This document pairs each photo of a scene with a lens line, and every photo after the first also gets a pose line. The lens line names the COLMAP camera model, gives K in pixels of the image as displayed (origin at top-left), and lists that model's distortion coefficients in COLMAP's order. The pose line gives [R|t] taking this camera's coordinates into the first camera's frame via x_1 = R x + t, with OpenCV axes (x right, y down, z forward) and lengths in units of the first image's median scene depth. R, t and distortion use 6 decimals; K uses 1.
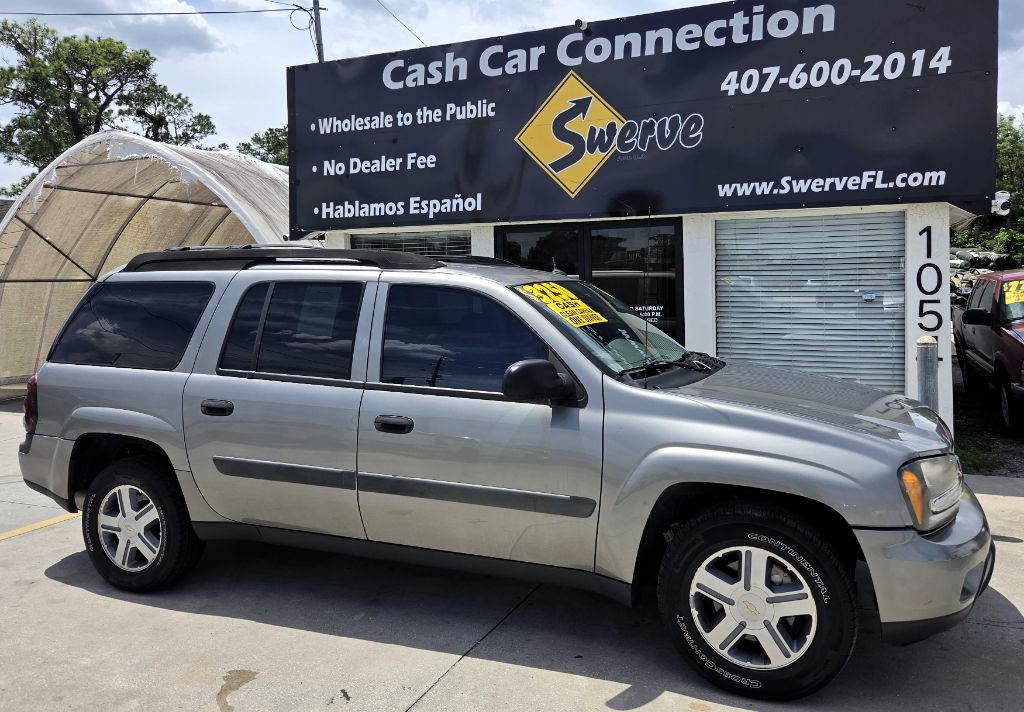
lens RADIAL K [[774.4, 0, 523.7], [0, 774.4, 305.8], [0, 0, 1]] dist [0.070855, -0.068565]
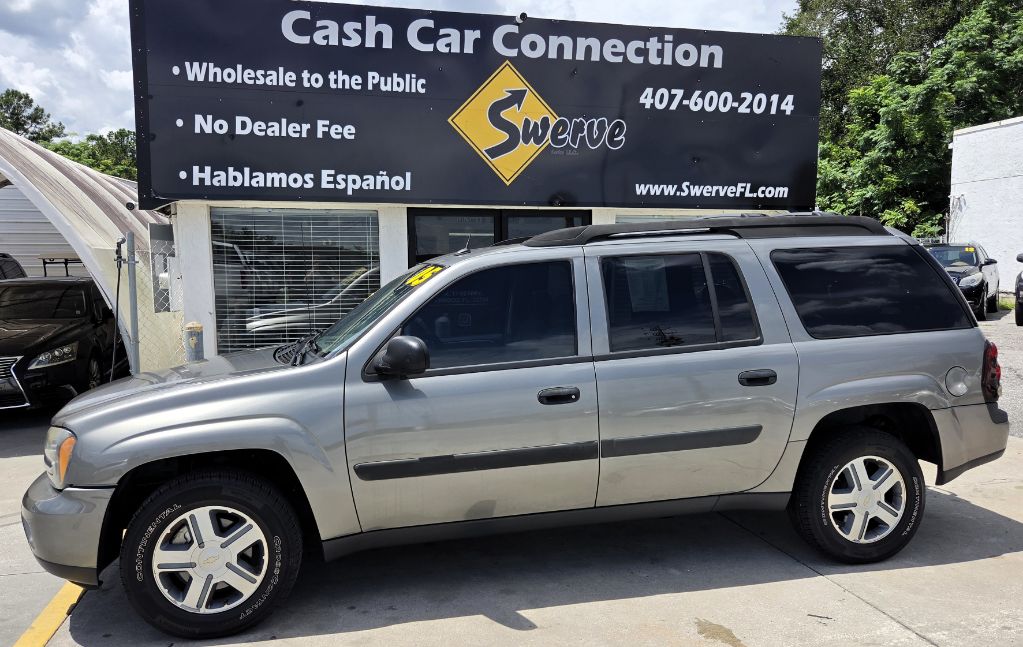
lens RADIAL K [[779.6, 0, 486.6], [0, 779.6, 333.2], [0, 0, 1]] dist [0.054270, -0.005178]
pose [[0.809304, -0.032883, 0.586468, -0.592773], [0.011559, 0.999130, 0.040070, 0.017107], [-0.587276, -0.025649, 0.808980, 0.168899]]
